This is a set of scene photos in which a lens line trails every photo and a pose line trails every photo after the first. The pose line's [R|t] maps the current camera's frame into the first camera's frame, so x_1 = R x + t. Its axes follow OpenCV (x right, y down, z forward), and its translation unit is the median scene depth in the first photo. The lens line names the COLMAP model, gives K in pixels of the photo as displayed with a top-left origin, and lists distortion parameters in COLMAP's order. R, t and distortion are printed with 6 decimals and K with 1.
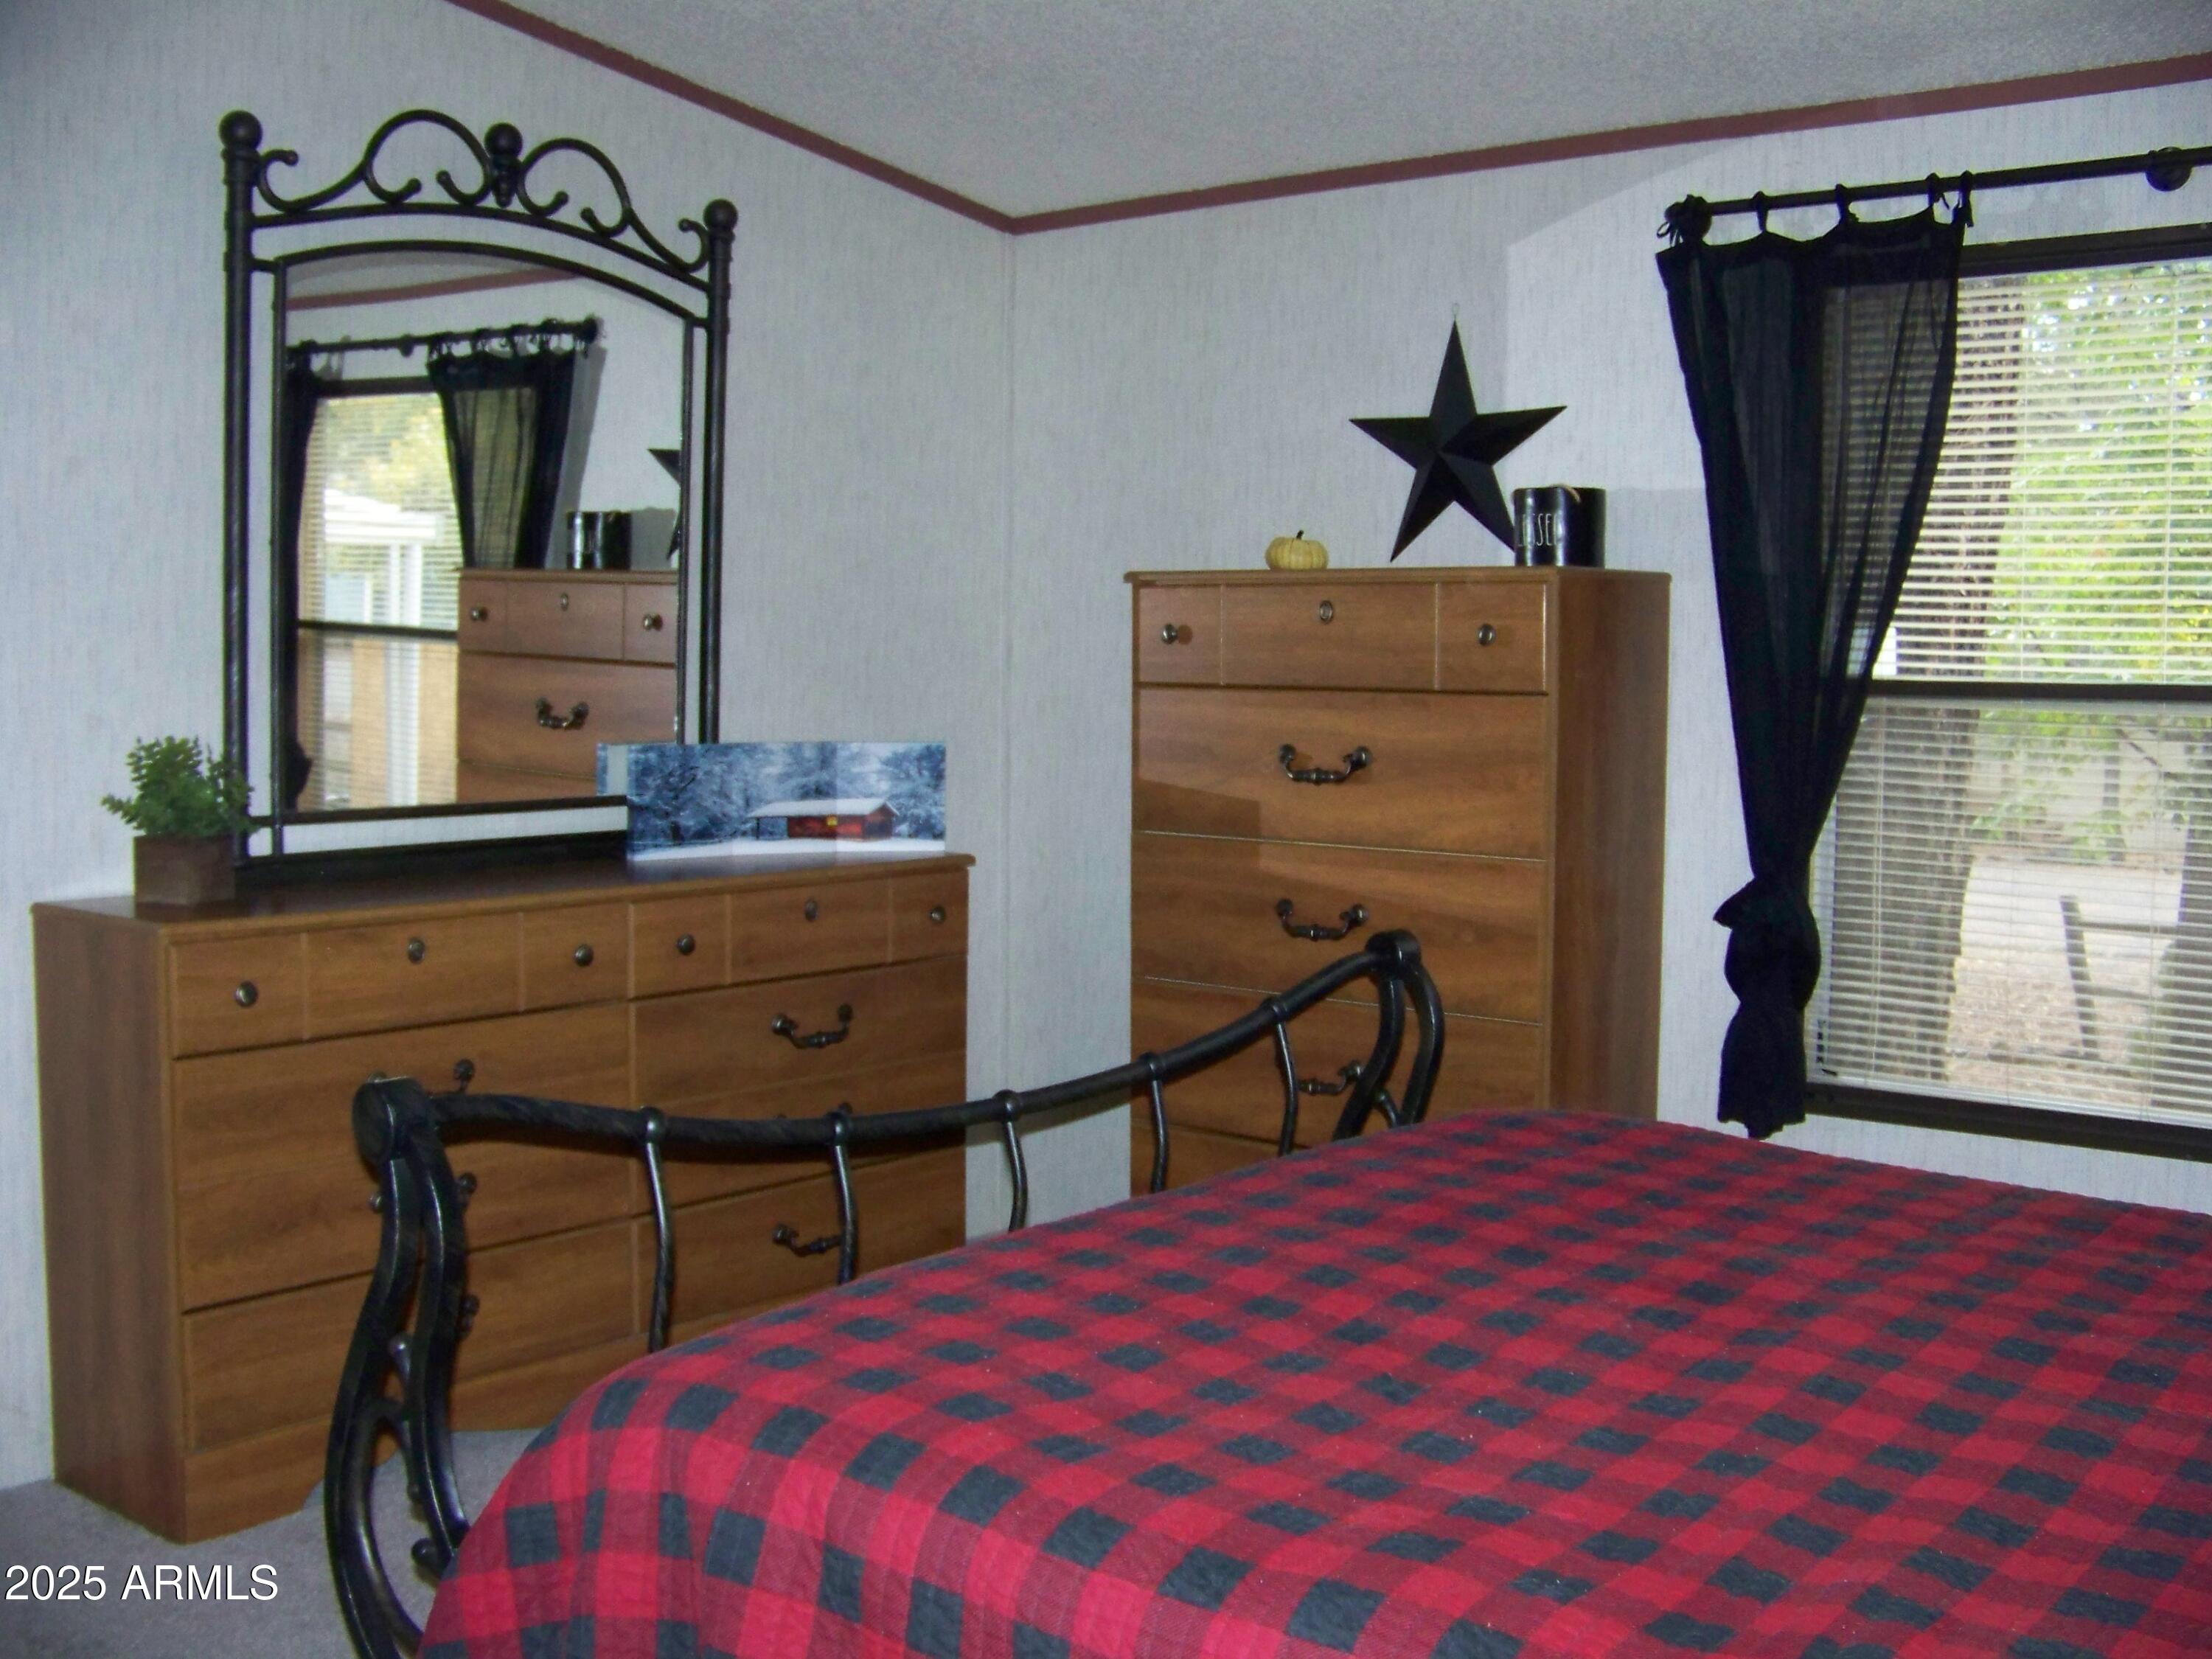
lens RADIAL K [[2361.2, 0, 1162.7], [0, 2361.2, 830.8], [0, 0, 1]] dist [-0.261182, 0.368583]
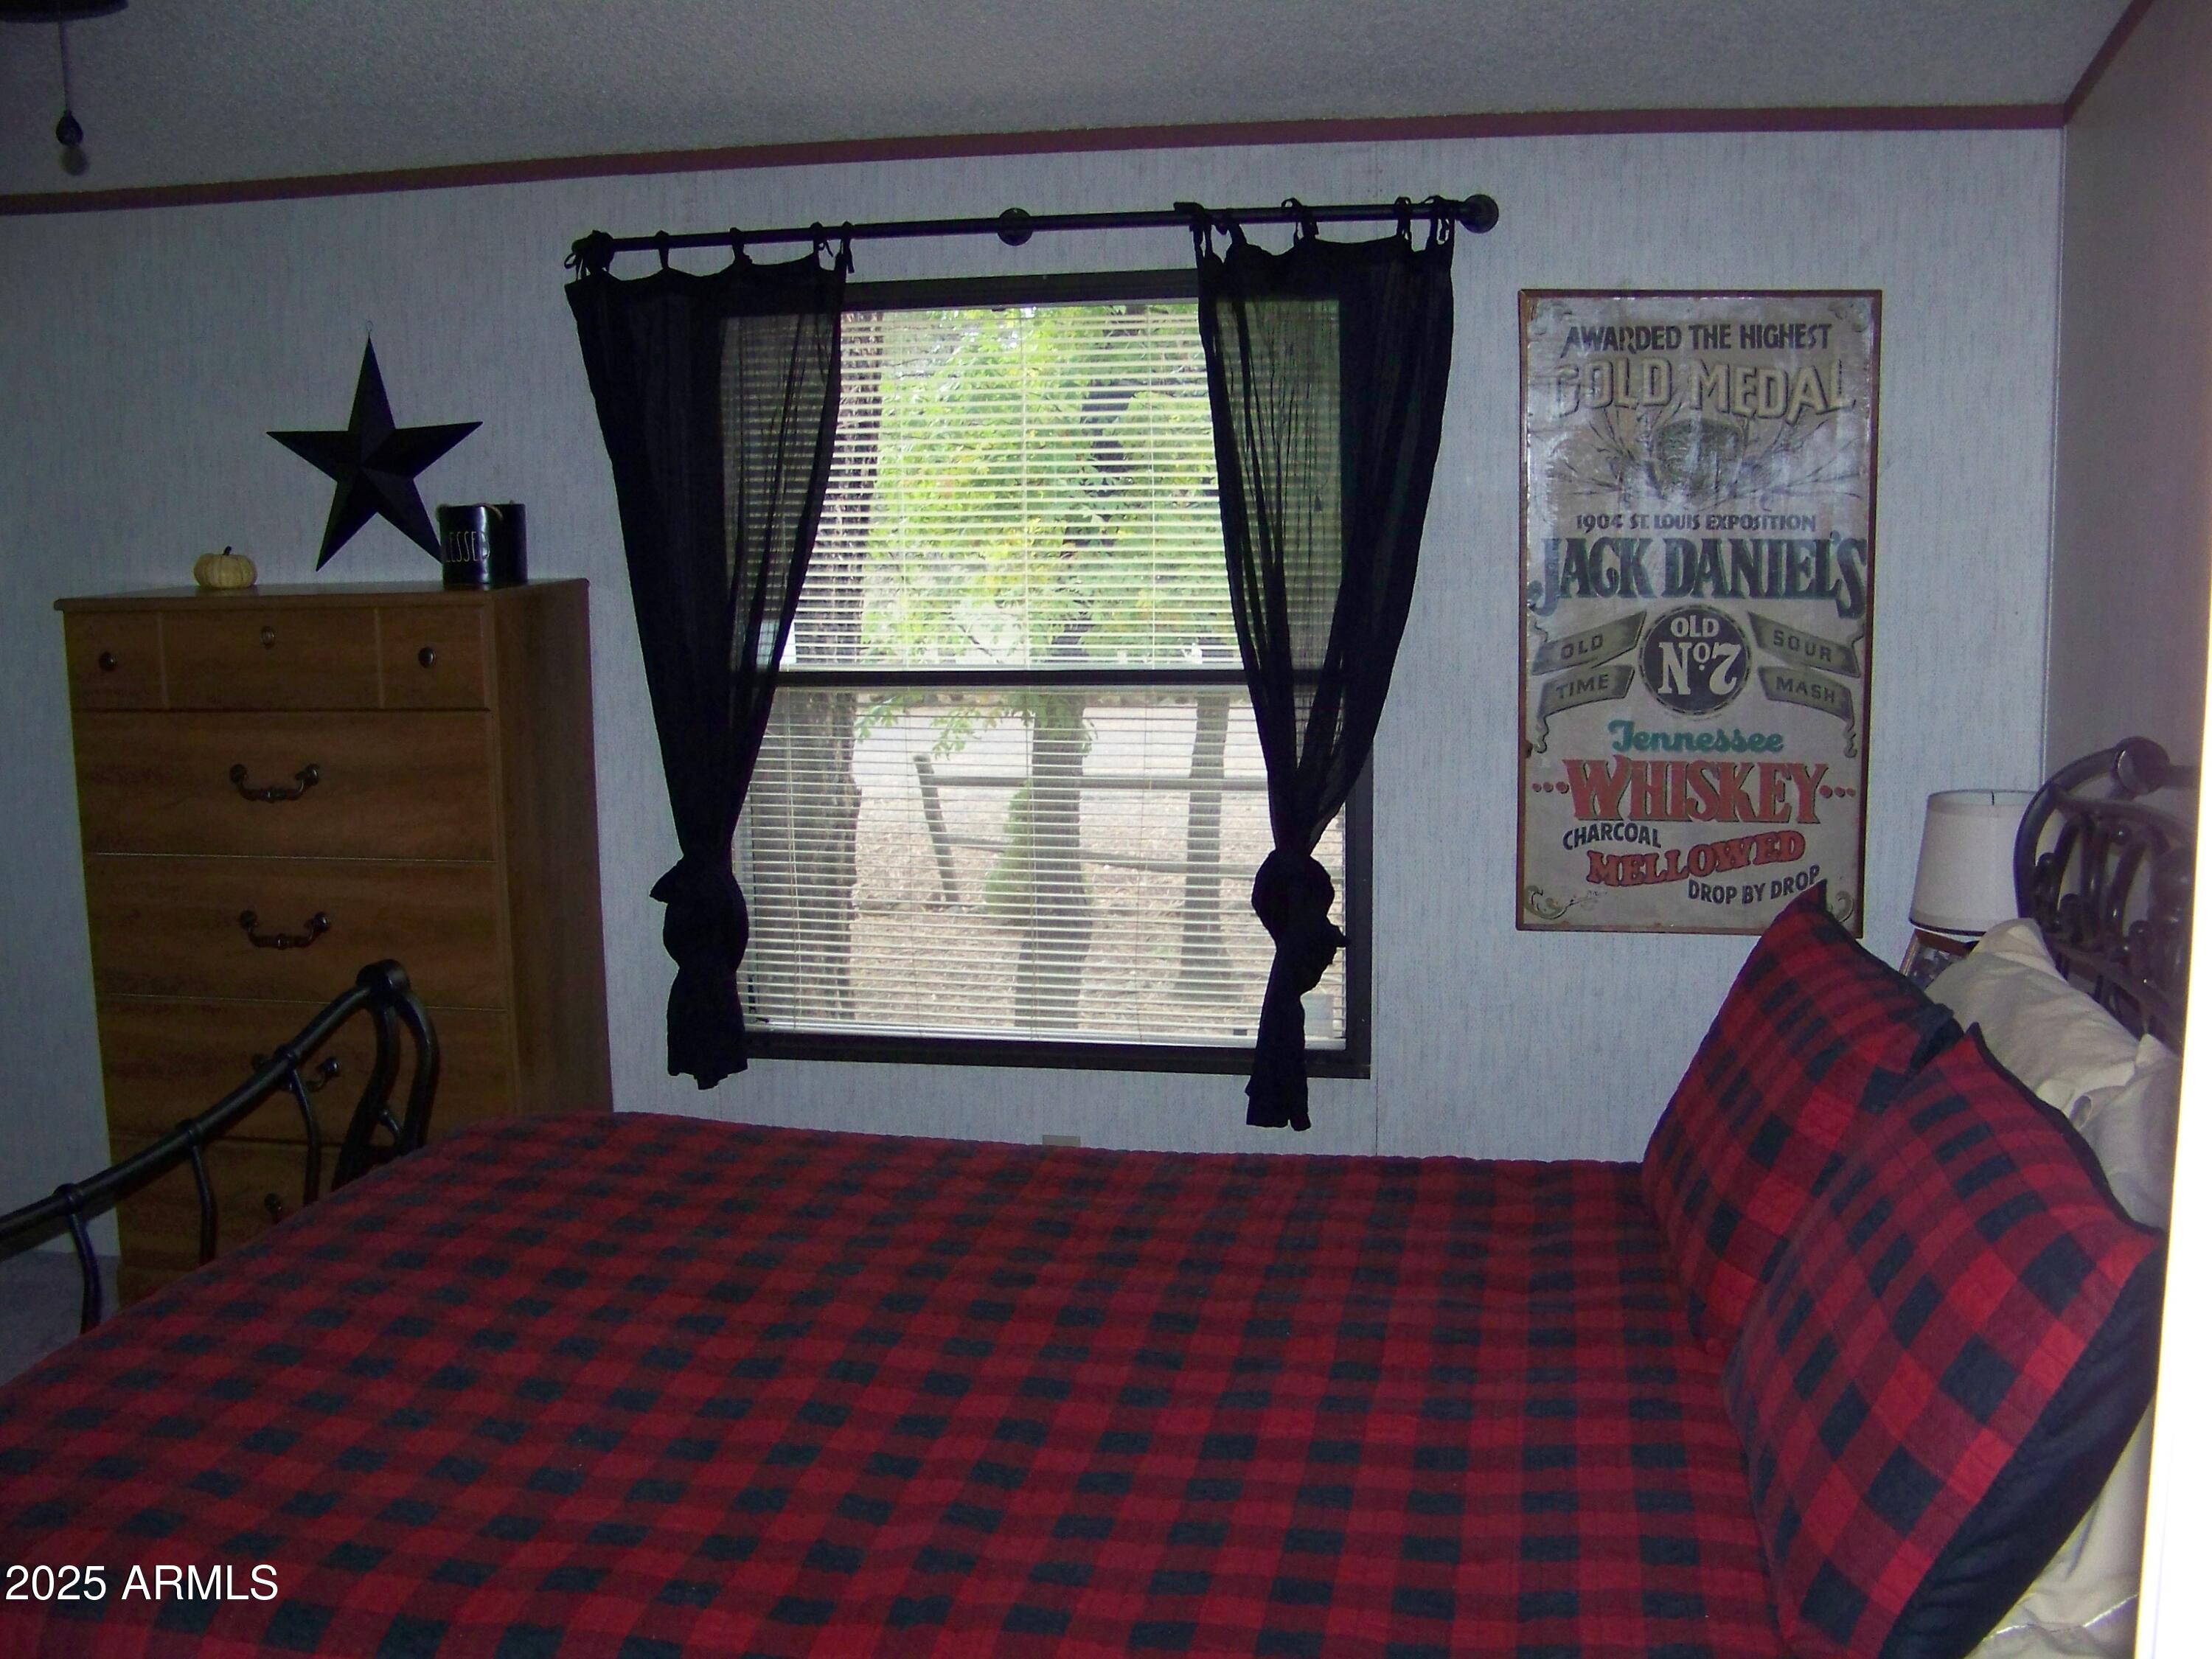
lens RADIAL K [[2361.2, 0, 1162.7], [0, 2361.2, 830.8], [0, 0, 1]] dist [-0.261182, 0.368583]
pose [[0.882070, -0.085761, 0.463248, -0.059177], [0.052782, 0.995091, 0.083718, -0.072904], [-0.468153, -0.049394, 0.882266, -0.090115]]
